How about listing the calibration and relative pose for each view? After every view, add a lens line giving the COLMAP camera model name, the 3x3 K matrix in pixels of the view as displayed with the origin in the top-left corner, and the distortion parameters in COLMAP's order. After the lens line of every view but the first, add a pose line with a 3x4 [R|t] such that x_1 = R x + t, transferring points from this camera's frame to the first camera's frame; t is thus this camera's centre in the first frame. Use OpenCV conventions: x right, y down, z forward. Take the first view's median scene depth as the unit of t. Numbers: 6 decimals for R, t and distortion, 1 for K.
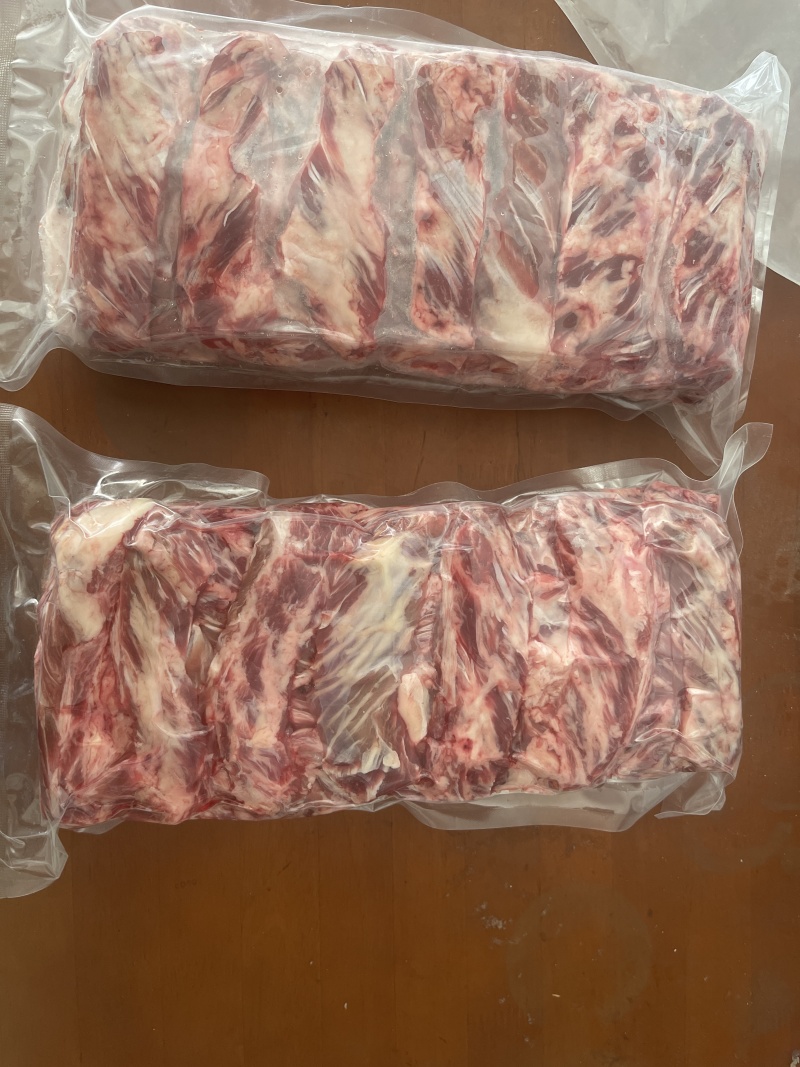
lens RADIAL K [[814.2, 0, 403.9], [0, 814.2, 533.9], [0, 0, 1]] dist [0.031972, -0.050886]
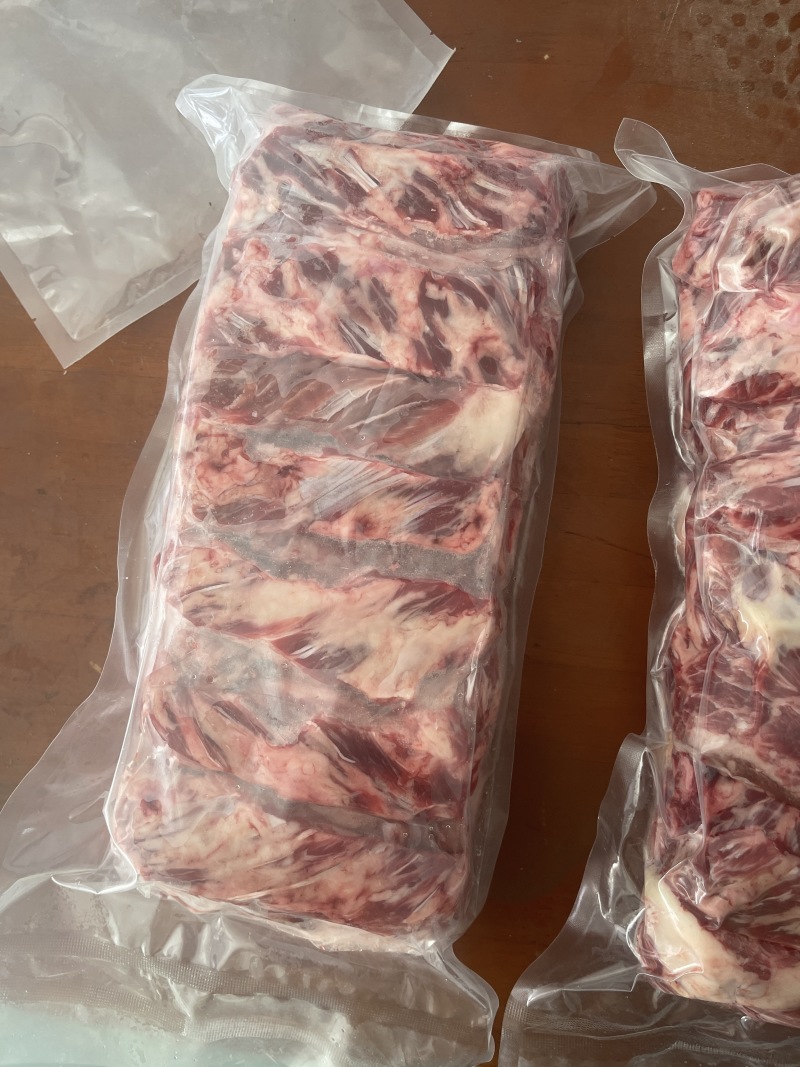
lens RADIAL K [[814.2, 0, 398.6], [0, 814.2, 528.0], [0, 0, 1]] dist [0.031972, -0.050886]
pose [[0.097804, -0.992314, -0.075806, 0.094219], [0.988394, 0.105750, -0.109063, -0.250184], [0.116241, -0.064260, 0.991140, 0.150183]]
